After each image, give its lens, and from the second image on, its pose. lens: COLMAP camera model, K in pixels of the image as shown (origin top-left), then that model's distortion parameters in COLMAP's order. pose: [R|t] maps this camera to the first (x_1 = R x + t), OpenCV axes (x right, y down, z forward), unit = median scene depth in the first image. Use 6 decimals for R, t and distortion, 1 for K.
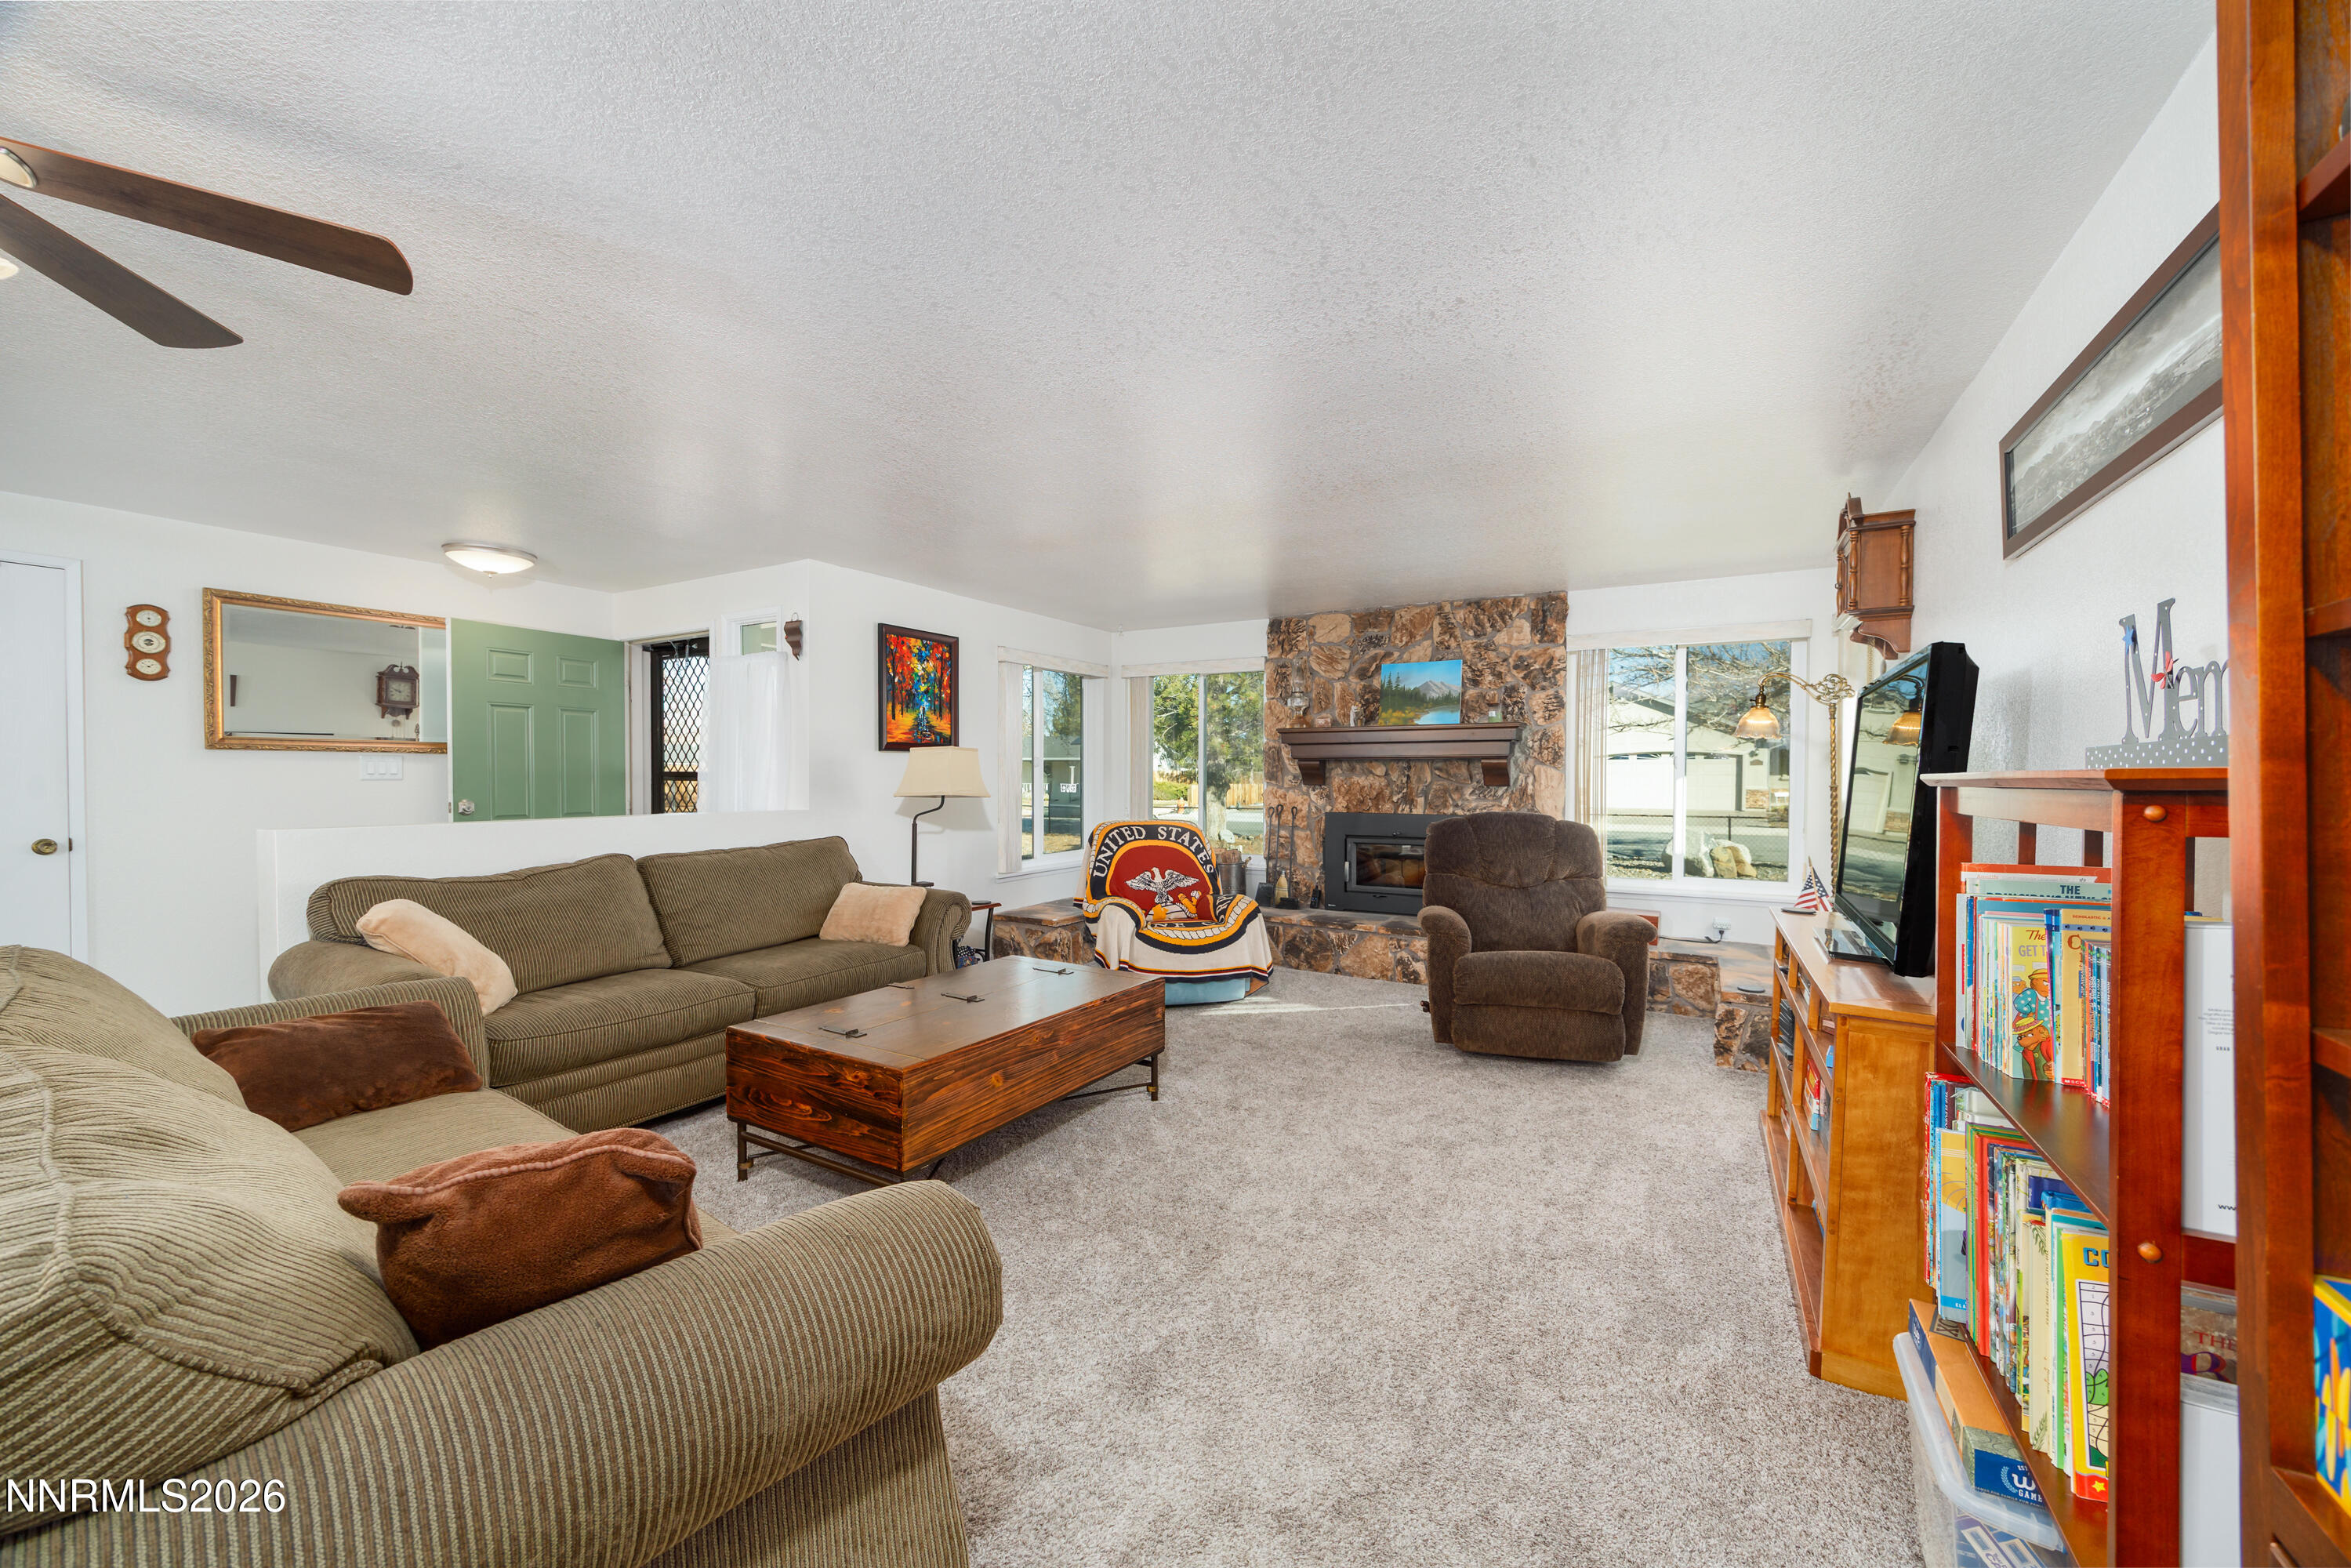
lens RADIAL K [[903.5, 0, 1177.3], [0, 903.5, 779.9], [0, 0, 1]] dist [-0.004394, -0.000332]
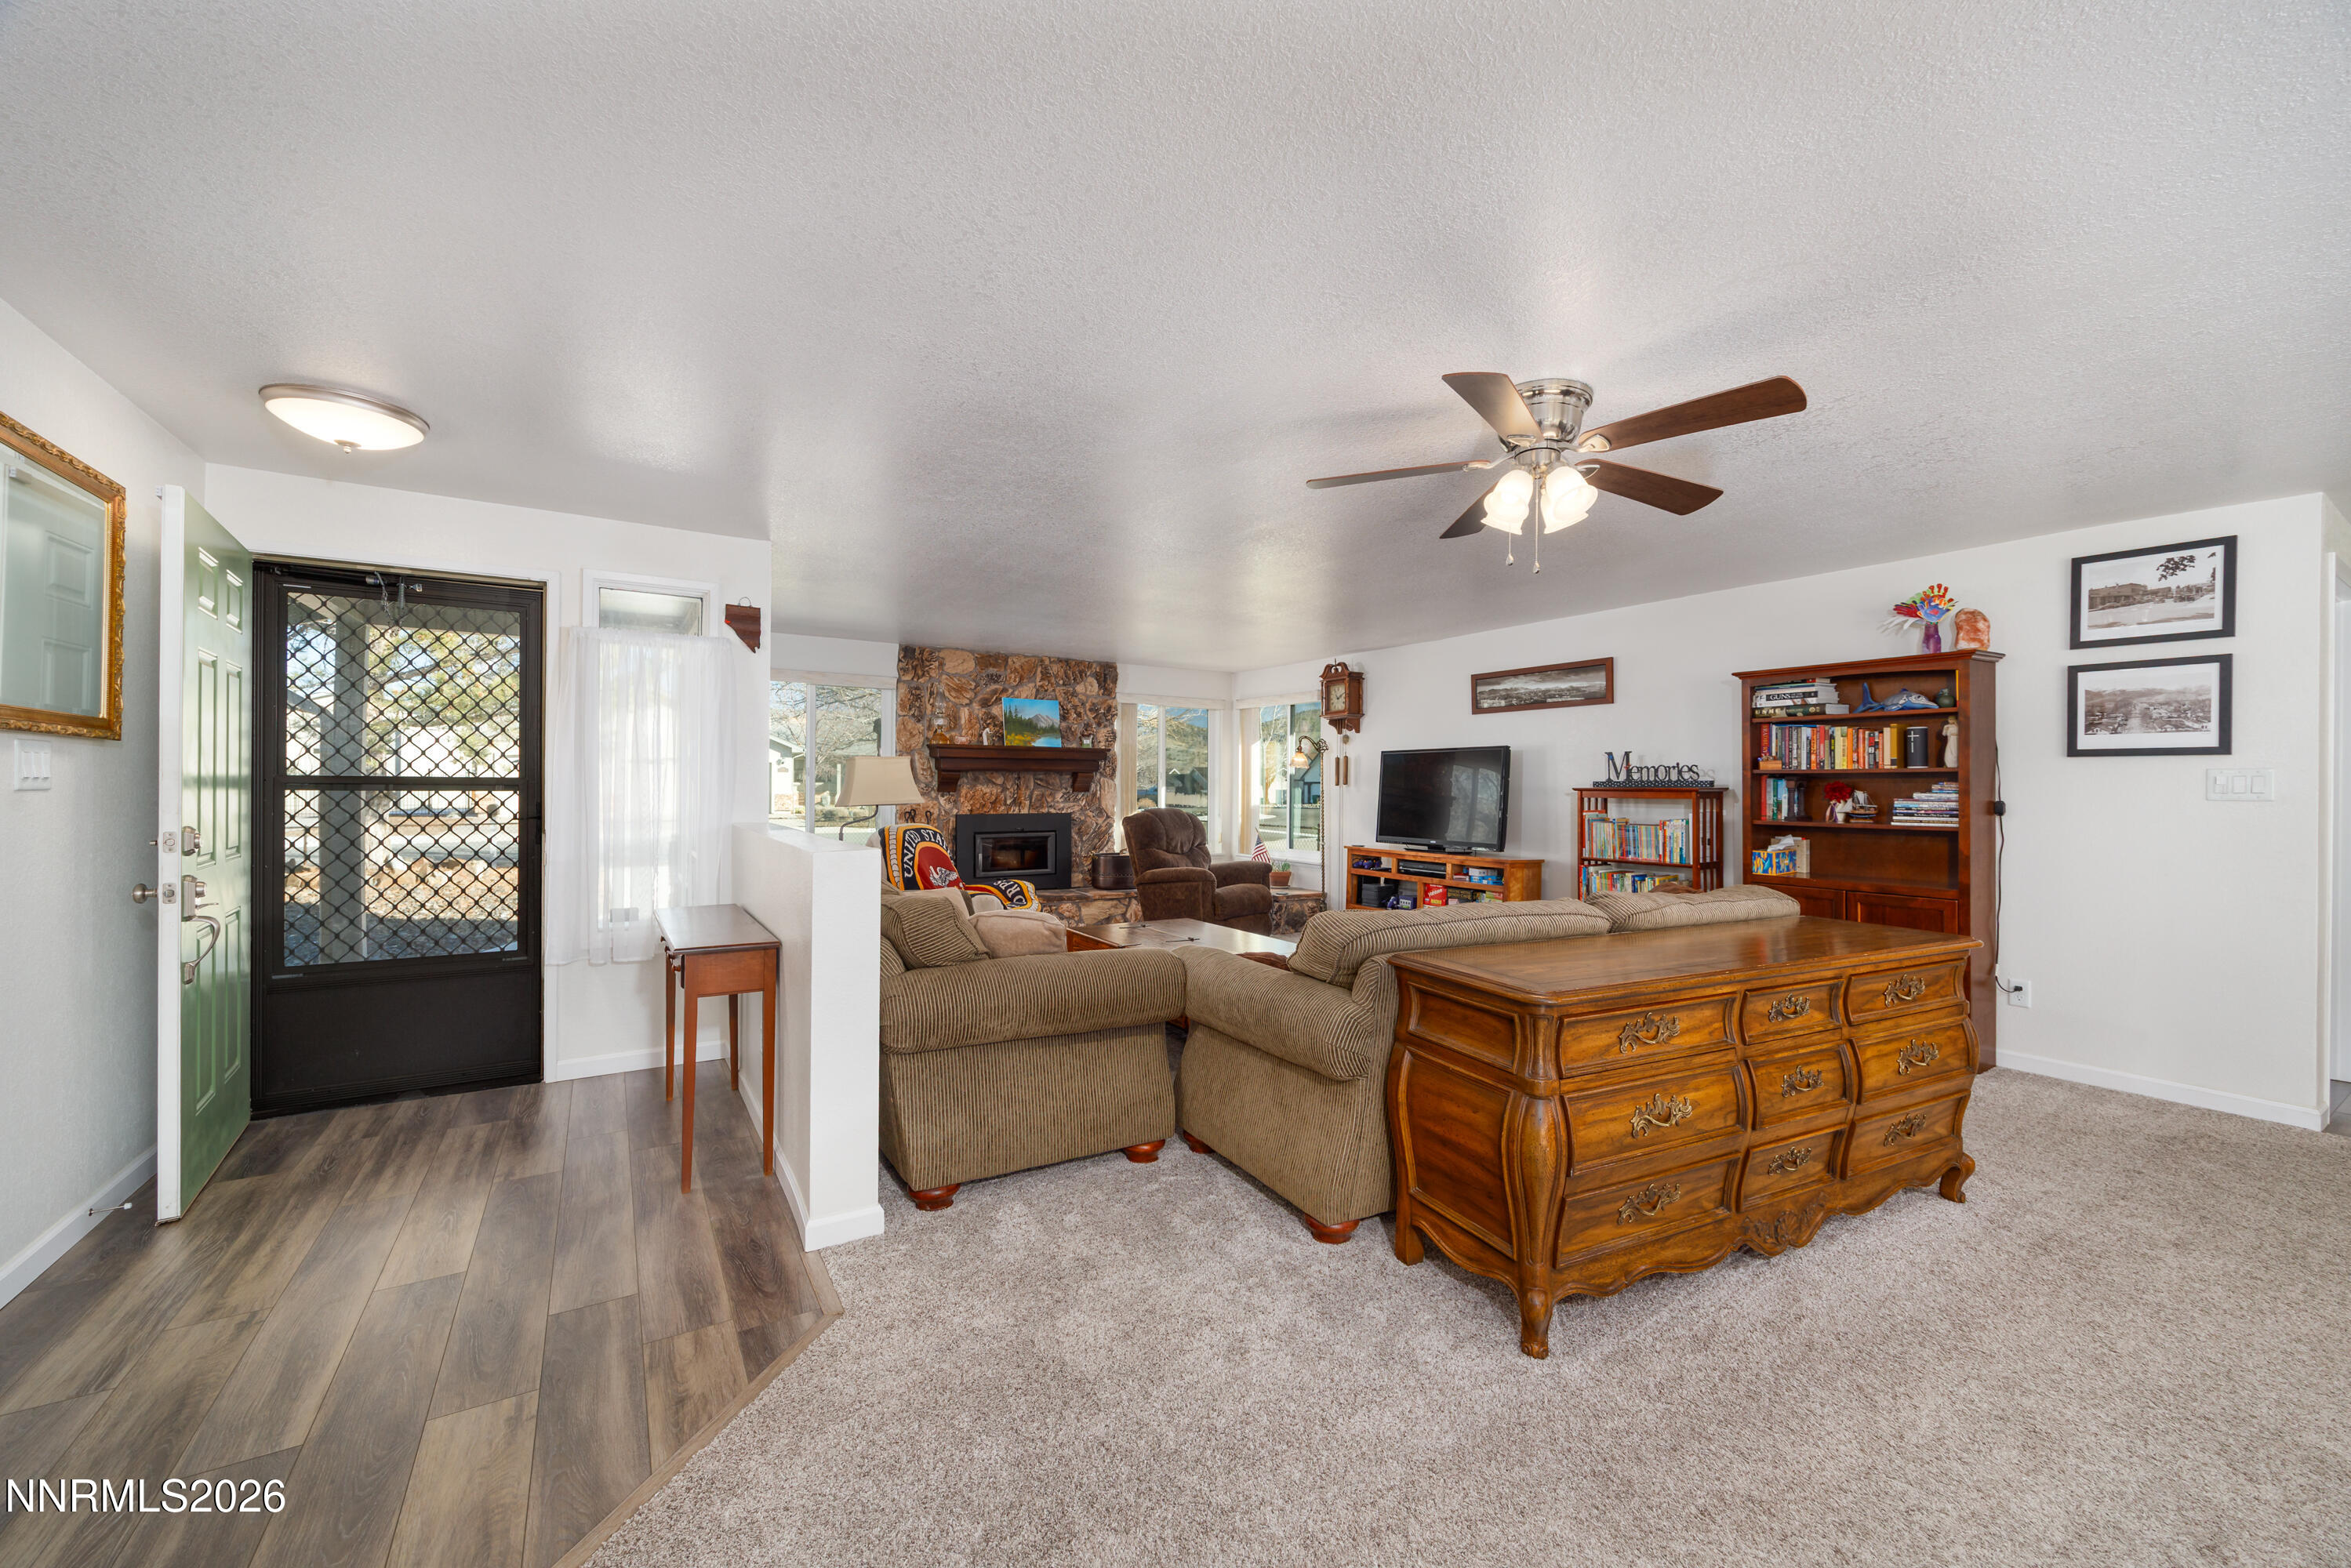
lens RADIAL K [[903.3, 0, 1185.5], [0, 903.3, 783.4], [0, 0, 1]] dist [-0.004394, -0.000332]
pose [[0.461327, 0.003229, 0.887224, -0.800097], [-0.002831, 0.999994, -0.002168, -0.003928], [-0.887226, -0.001511, 0.461333, 0.180288]]
